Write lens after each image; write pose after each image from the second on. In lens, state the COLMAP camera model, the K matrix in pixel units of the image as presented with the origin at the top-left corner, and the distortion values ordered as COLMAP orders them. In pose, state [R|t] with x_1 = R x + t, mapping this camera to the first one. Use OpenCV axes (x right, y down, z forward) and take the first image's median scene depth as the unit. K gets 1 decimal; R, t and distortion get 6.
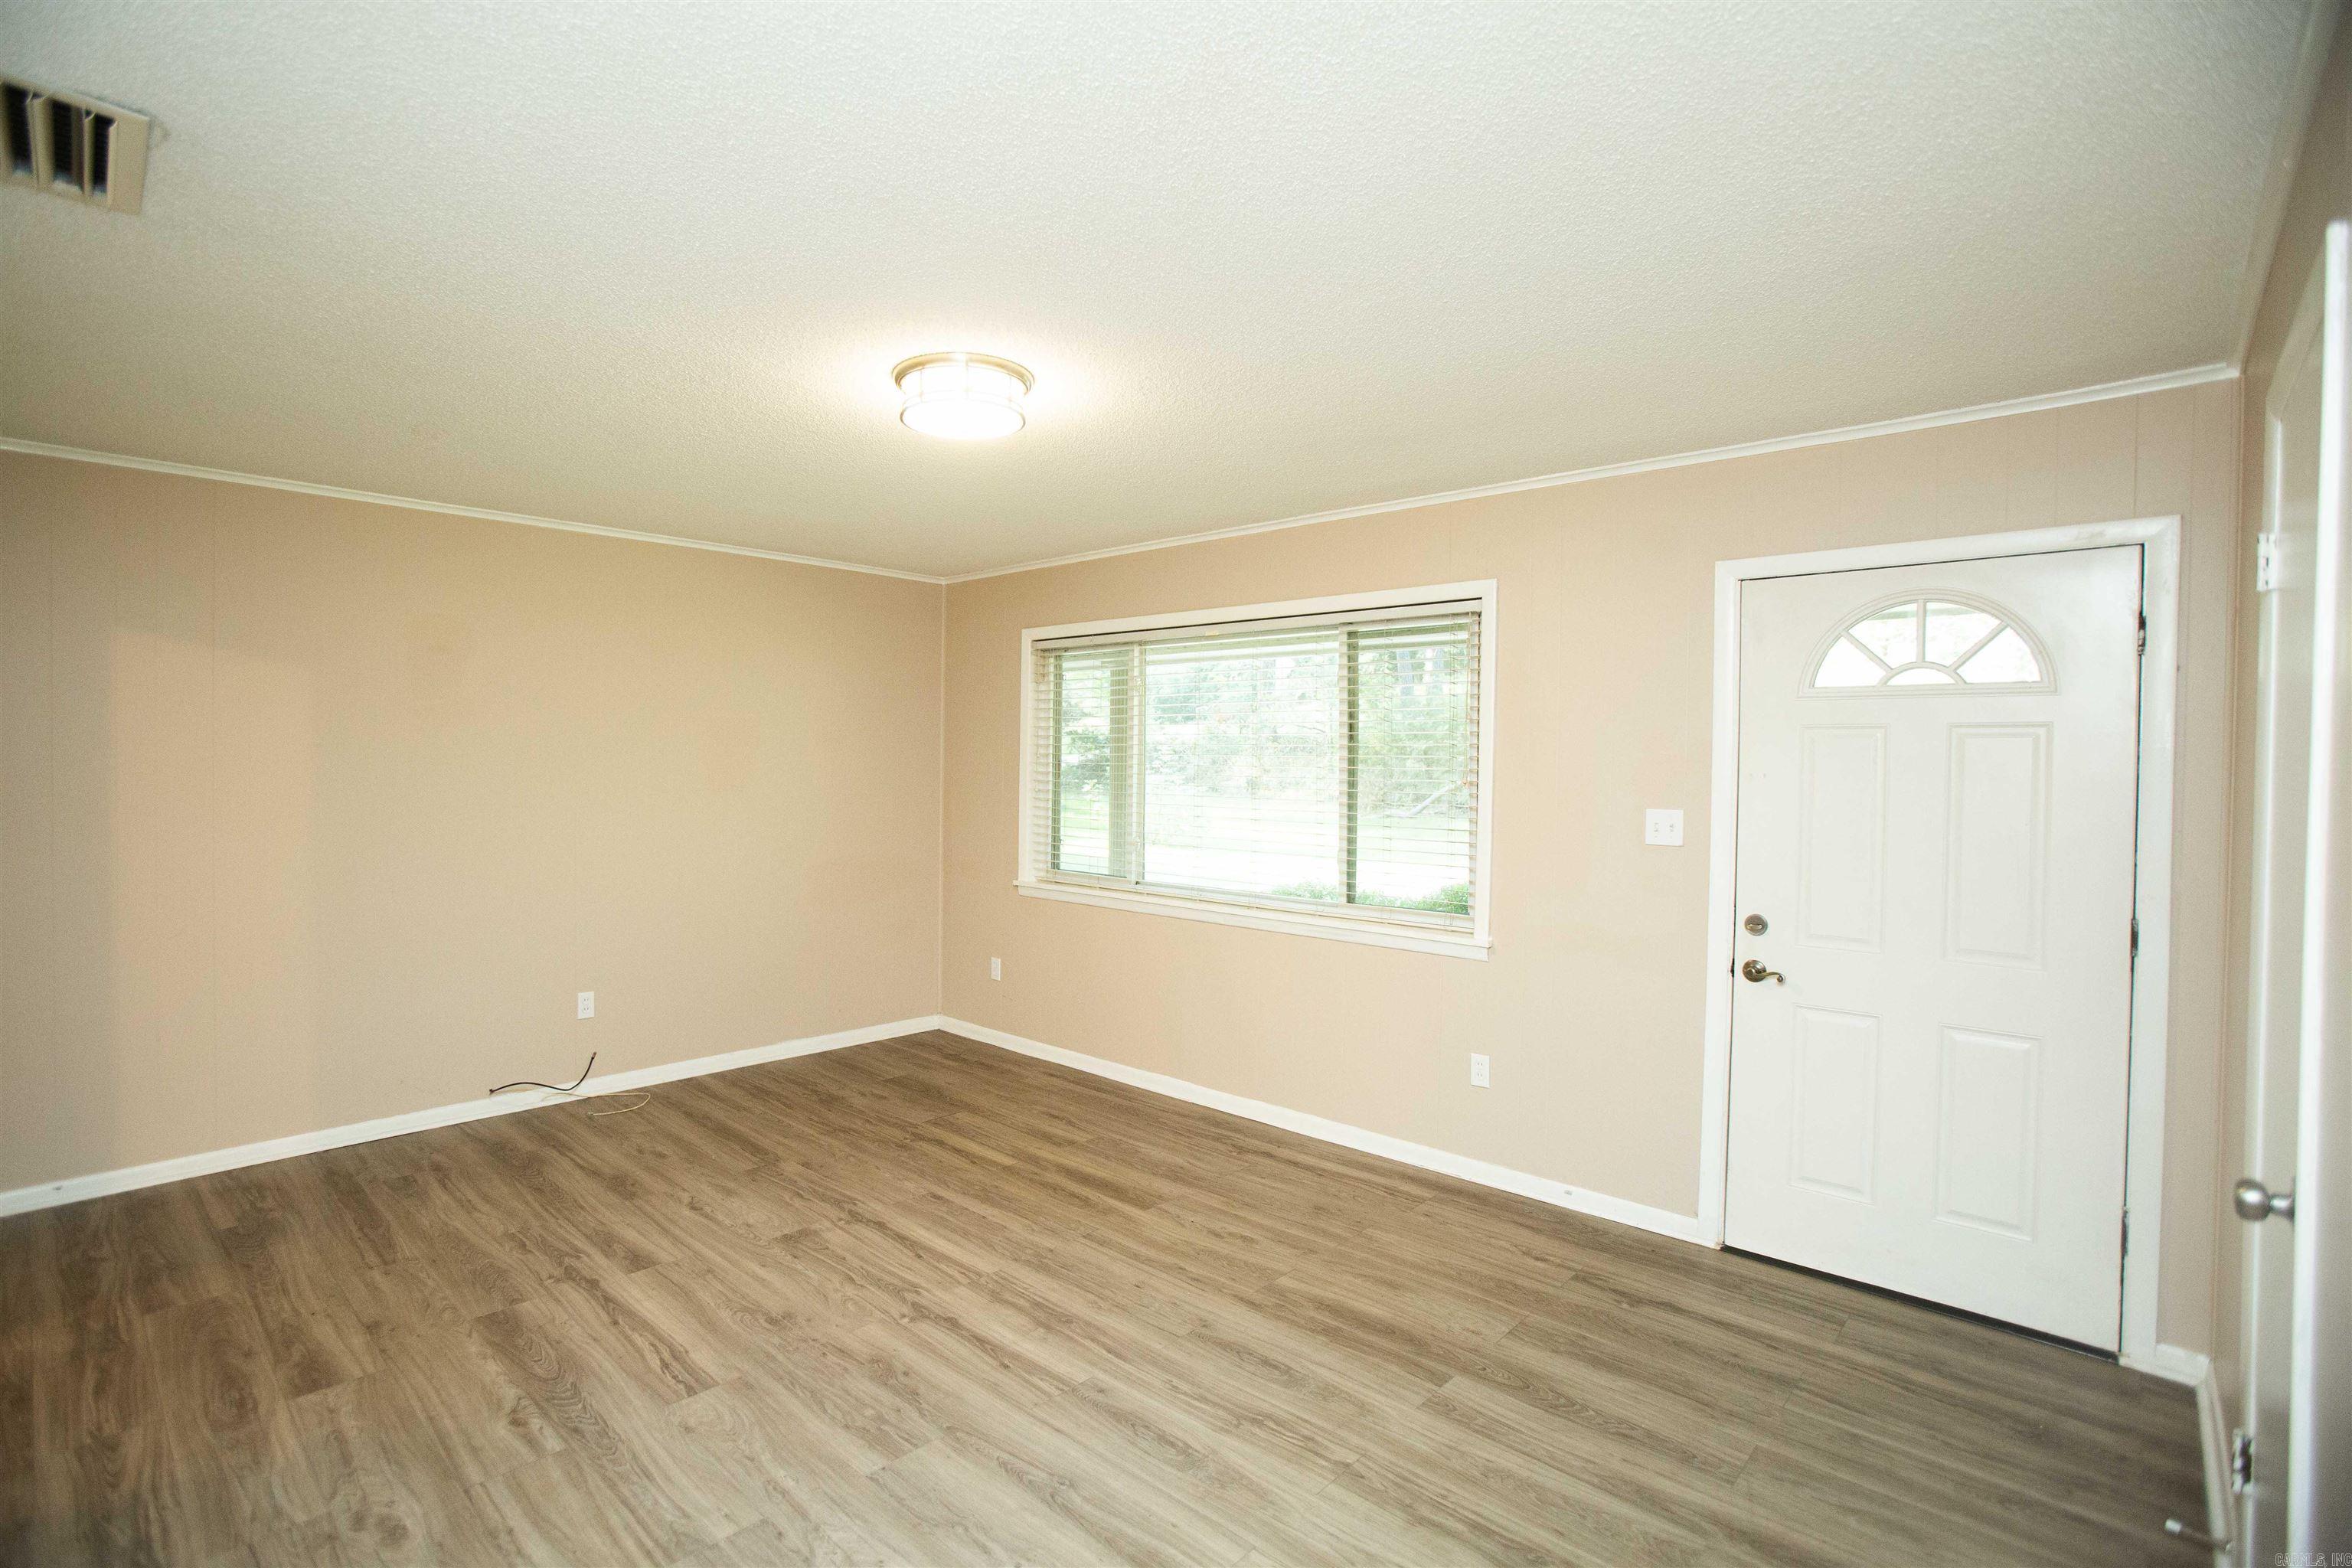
lens RADIAL K [[1088.3, 0, 1127.4], [0, 1088.3, 784.3], [0, 0, 1]] dist [-0.081347, 0.034650]
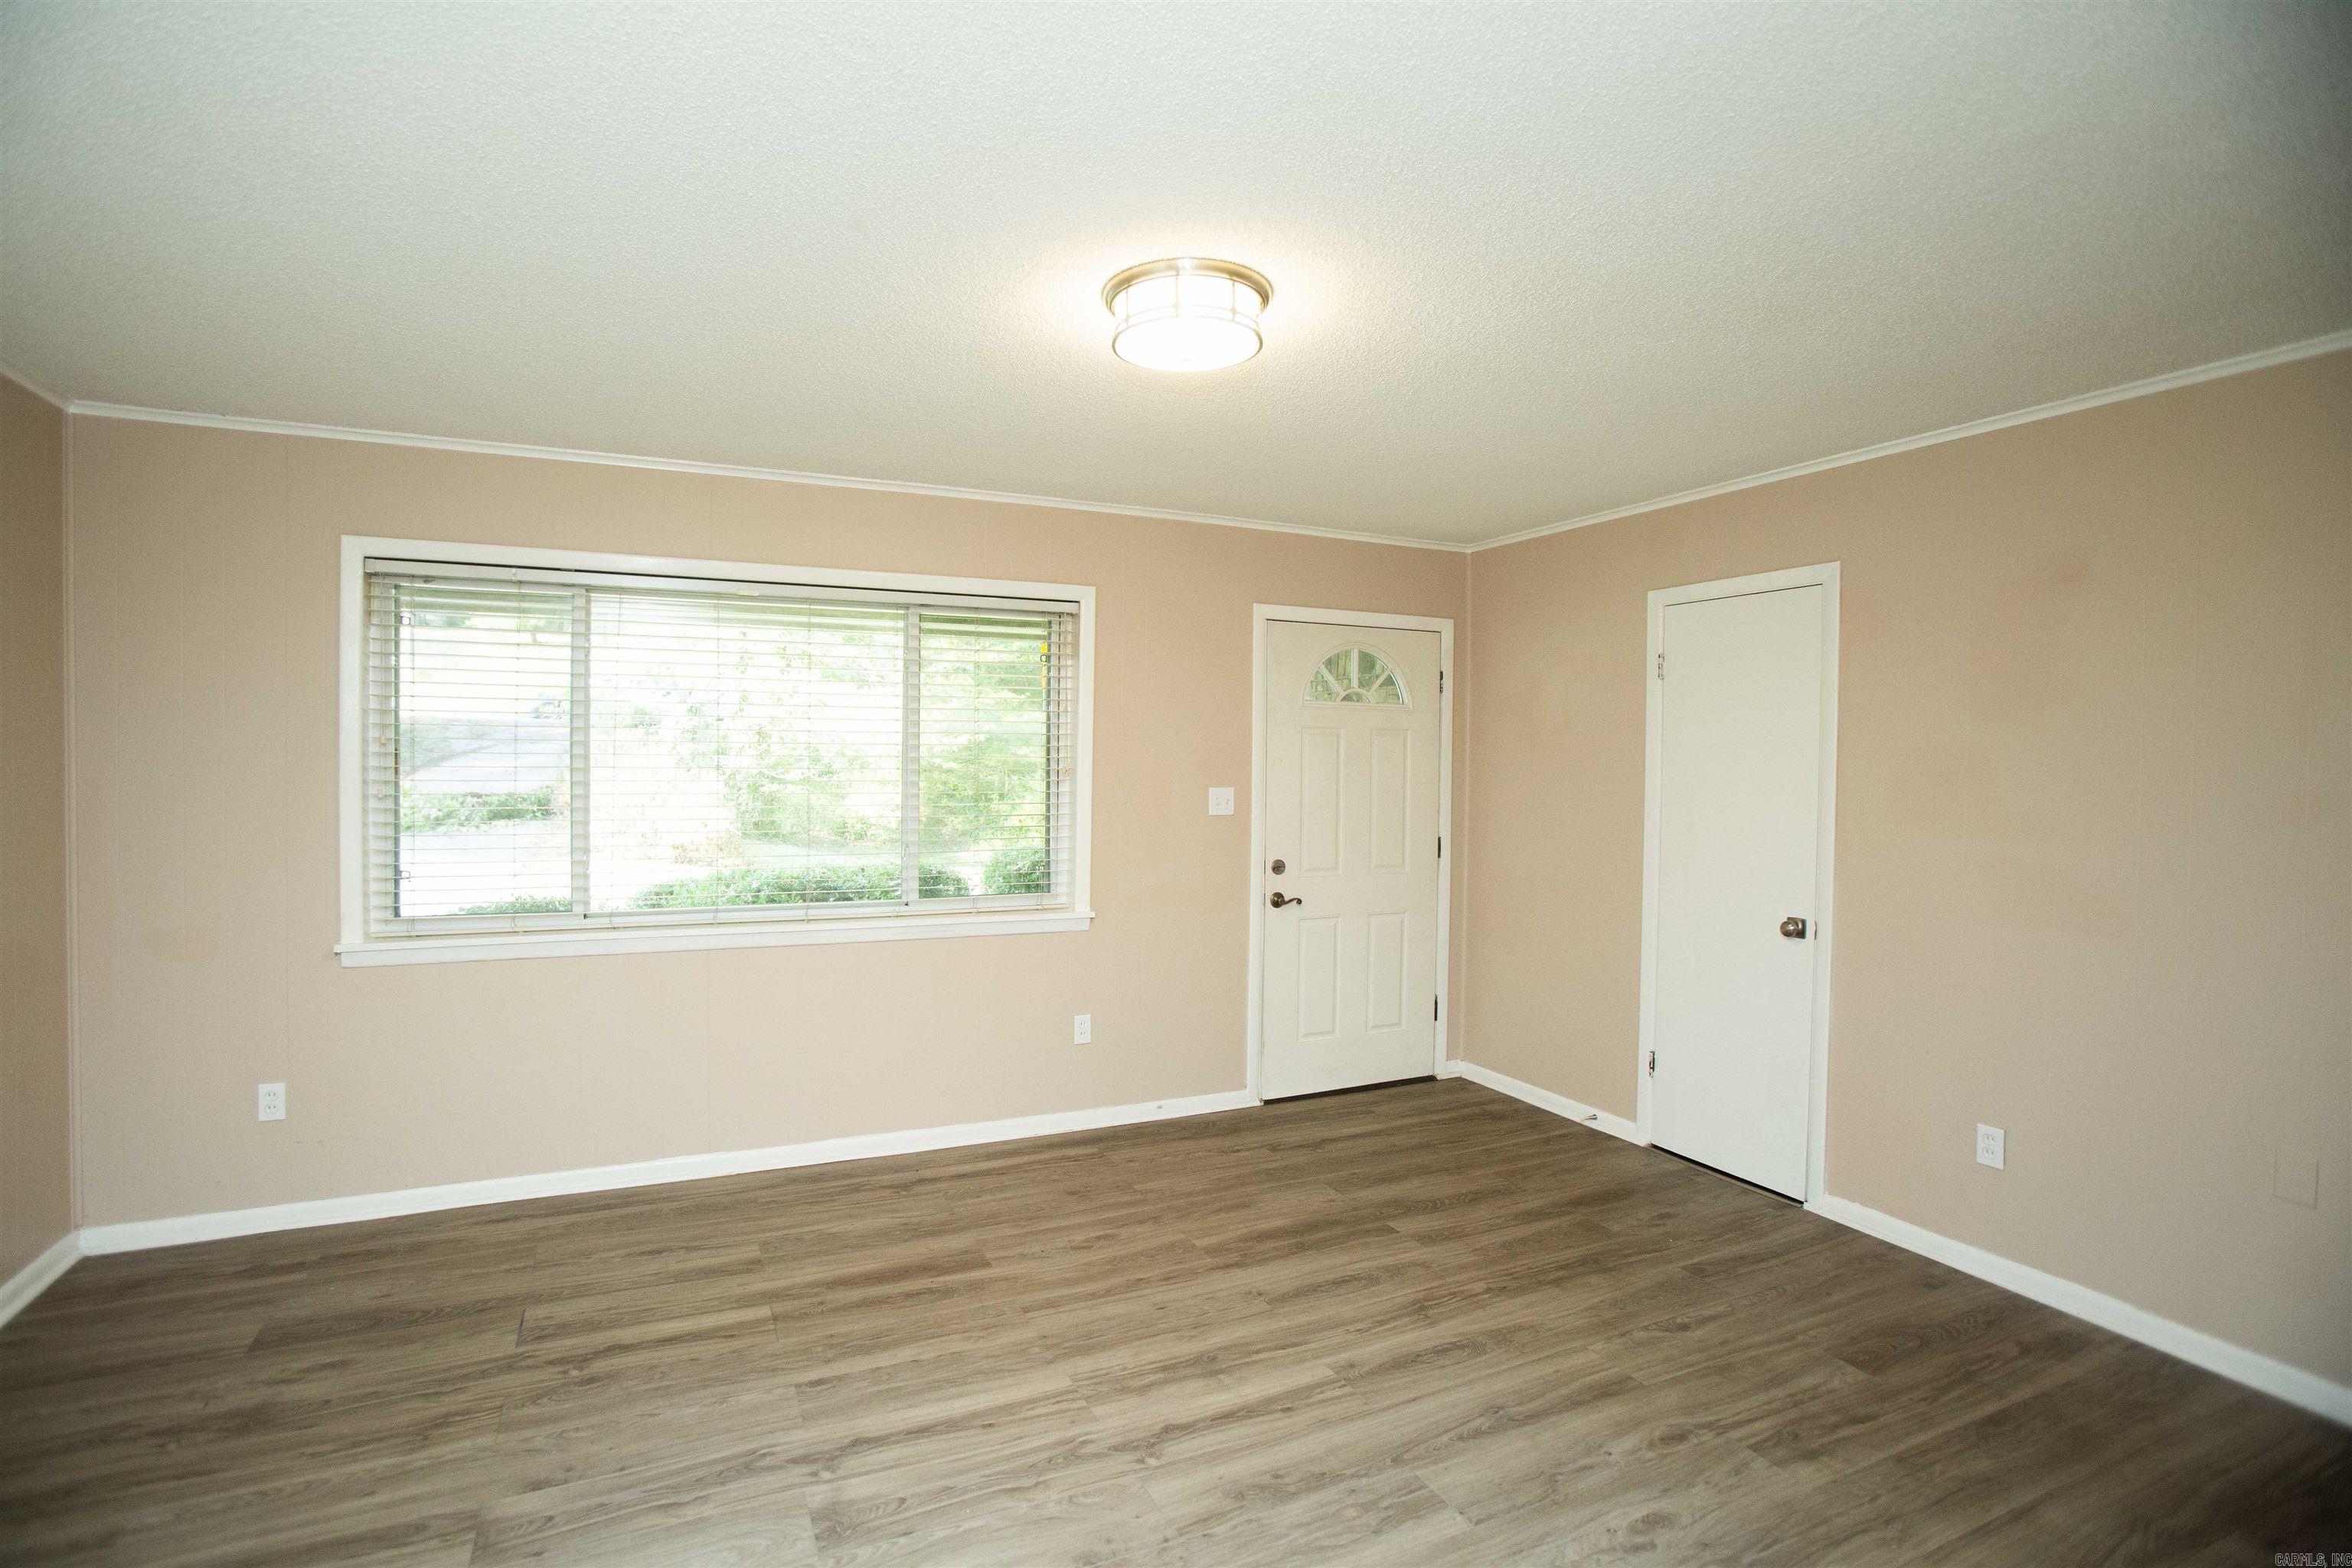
lens RADIAL K [[1088.3, 0, 1127.4], [0, 1088.3, 784.3], [0, 0, 1]] dist [-0.081347, 0.034650]
pose [[0.390063, -0.030610, 0.920279, -0.738366], [0.015045, 0.999526, 0.026869, -0.017604], [-0.920665, 0.003365, 0.390339, 0.564806]]
